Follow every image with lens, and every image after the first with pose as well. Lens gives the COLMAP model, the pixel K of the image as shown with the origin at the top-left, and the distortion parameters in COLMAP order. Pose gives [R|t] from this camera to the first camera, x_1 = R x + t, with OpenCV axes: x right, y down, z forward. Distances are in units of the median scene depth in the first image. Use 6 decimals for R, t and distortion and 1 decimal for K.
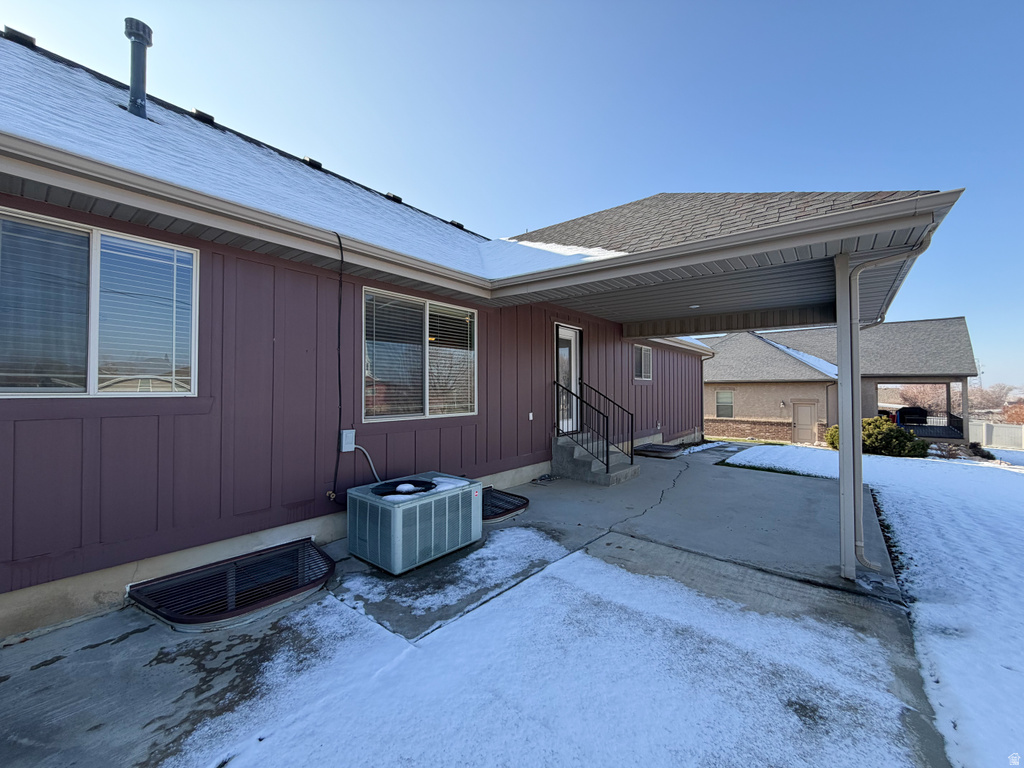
lens RADIAL K [[407.6, 0, 509.7], [0, 407.6, 381.8], [0, 0, 1]] dist [0.000584, 0.000116]
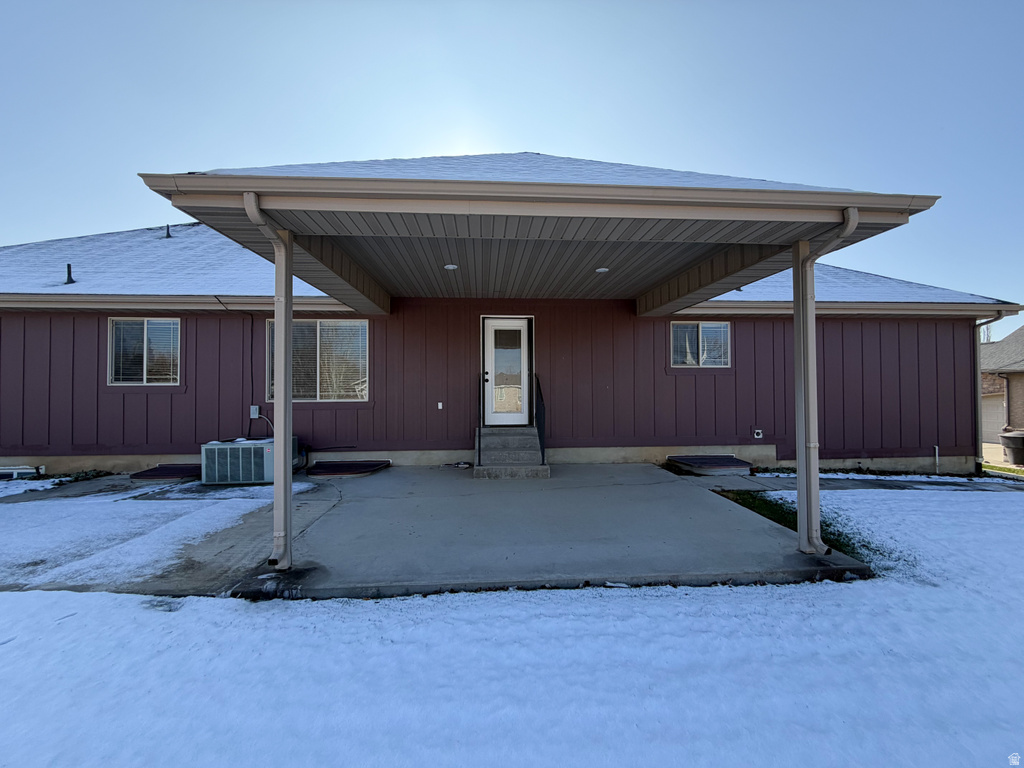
lens RADIAL K [[407.6, 0, 509.9], [0, 407.6, 385.7], [0, 0, 1]] dist [0.000584, 0.000116]
pose [[0.684864, -0.007995, -0.728627, 2.066556], [0.017934, 0.999822, 0.005886, 0.057112], [0.728450, -0.017098, 0.684885, 0.803195]]
